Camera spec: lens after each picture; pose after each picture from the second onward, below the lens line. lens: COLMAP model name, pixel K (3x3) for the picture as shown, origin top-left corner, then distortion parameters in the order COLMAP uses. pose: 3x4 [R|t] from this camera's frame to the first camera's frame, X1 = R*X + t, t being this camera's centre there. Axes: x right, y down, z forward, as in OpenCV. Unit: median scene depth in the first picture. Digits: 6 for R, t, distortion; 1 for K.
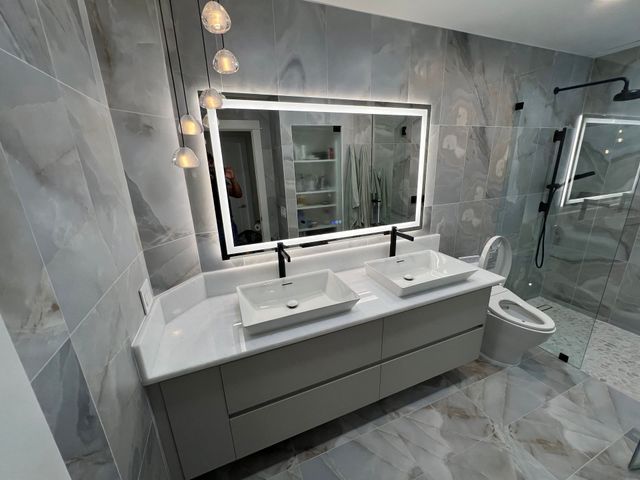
lens RADIAL K [[256.2, 0, 317.9], [0, 256.2, 238.6], [0, 0, 1]] dist [-0.003485, 0.000180]
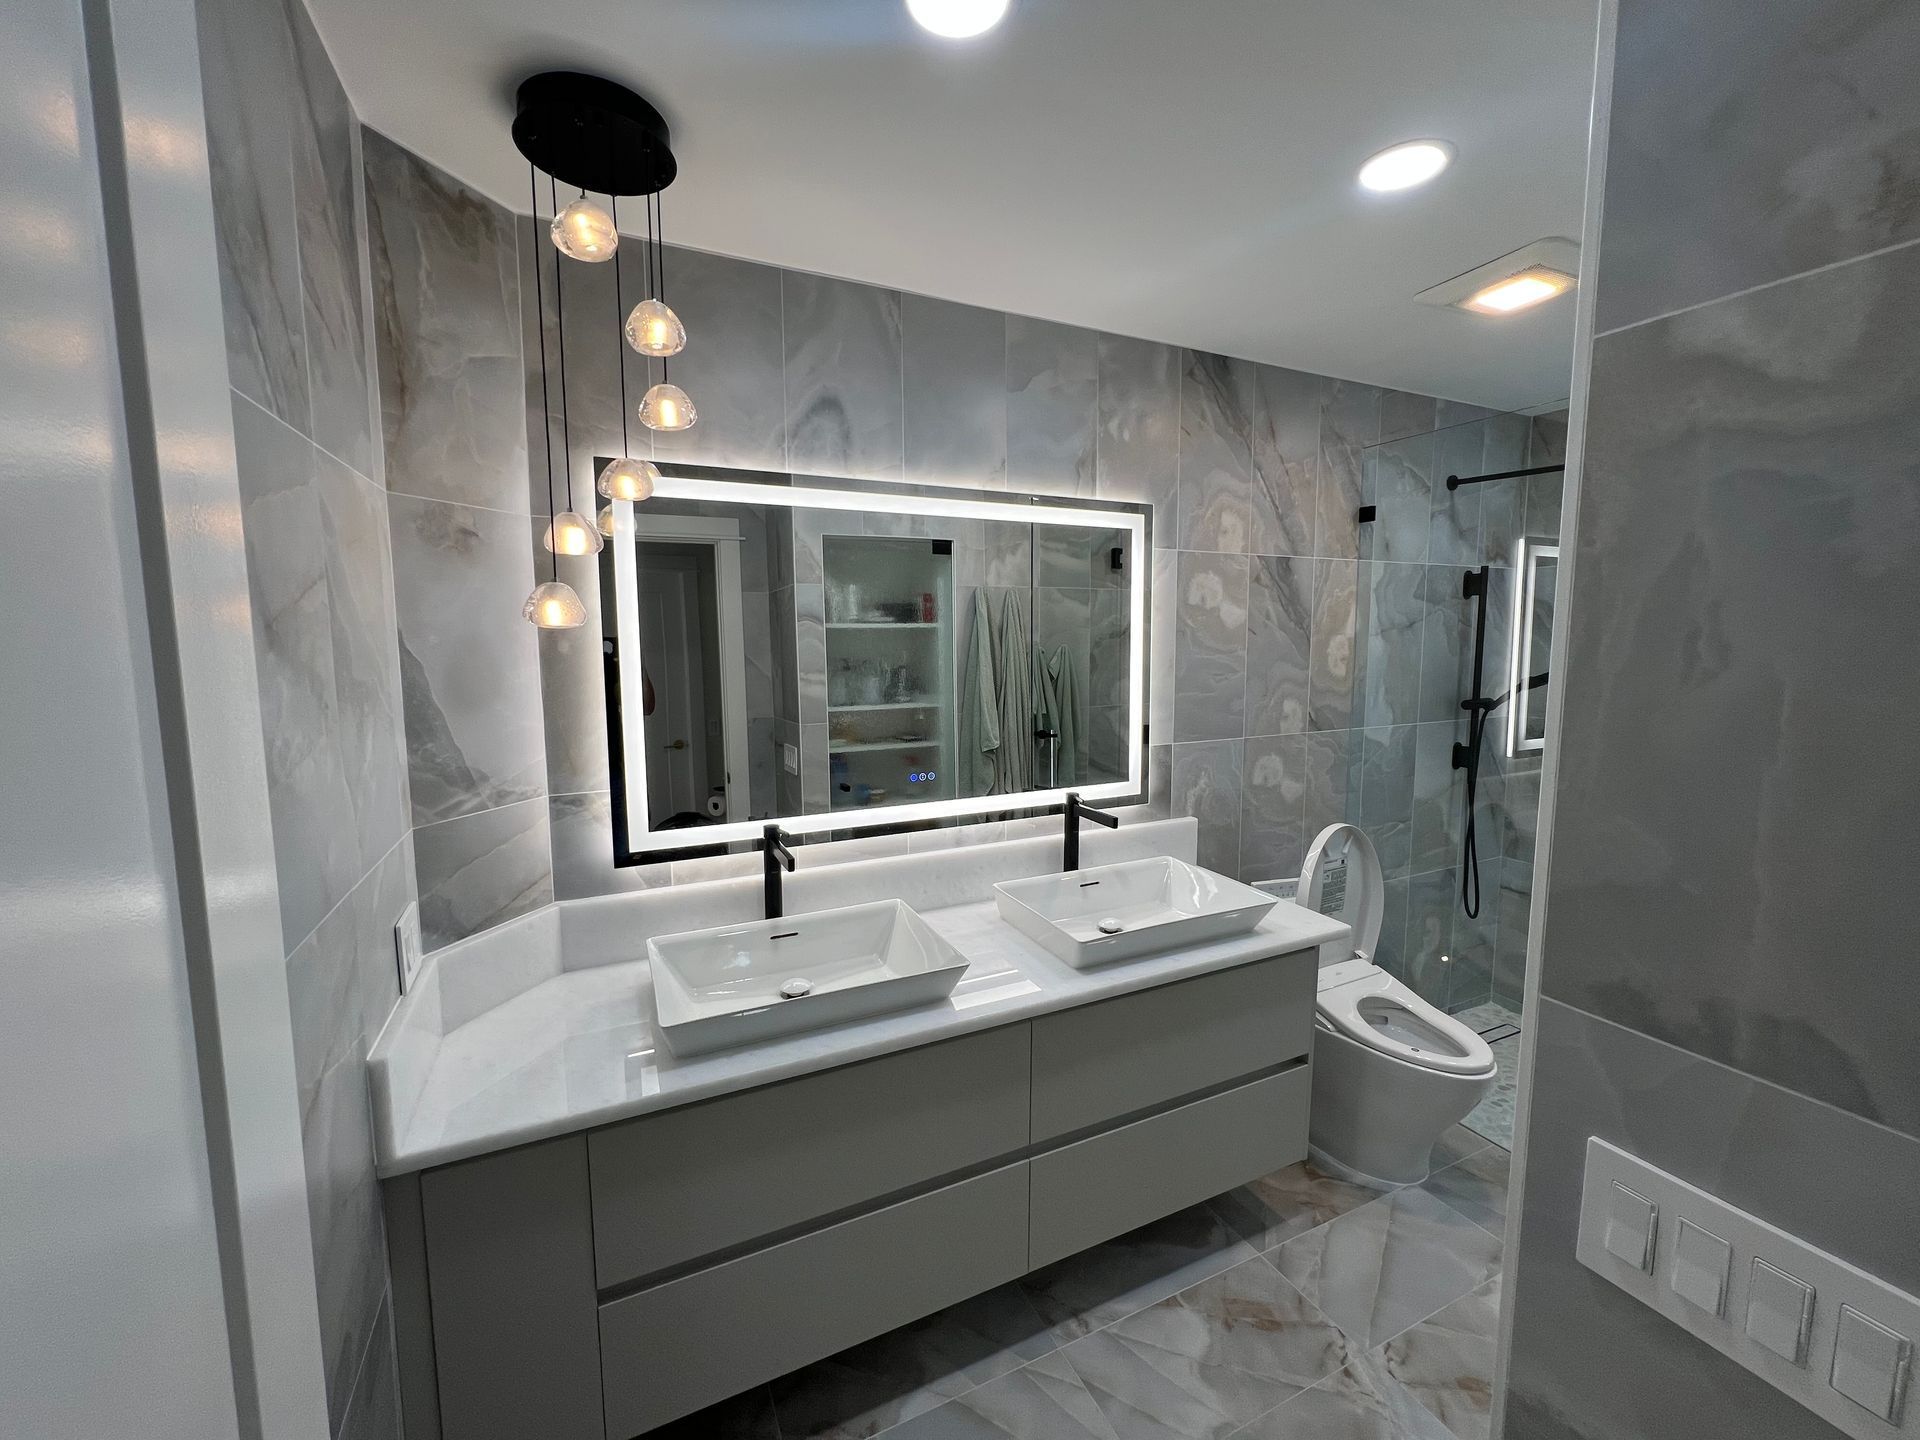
lens RADIAL K [[768.6, 0, 954.9], [0, 768.6, 715.4], [0, 0, 1]] dist [-0.003485, 0.000180]
pose [[0.997622, 0.023399, 0.064831, 0.045884], [-0.011303, 0.983416, -0.181012, 0.056425], [-0.067991, 0.179849, 0.981342, -0.171324]]
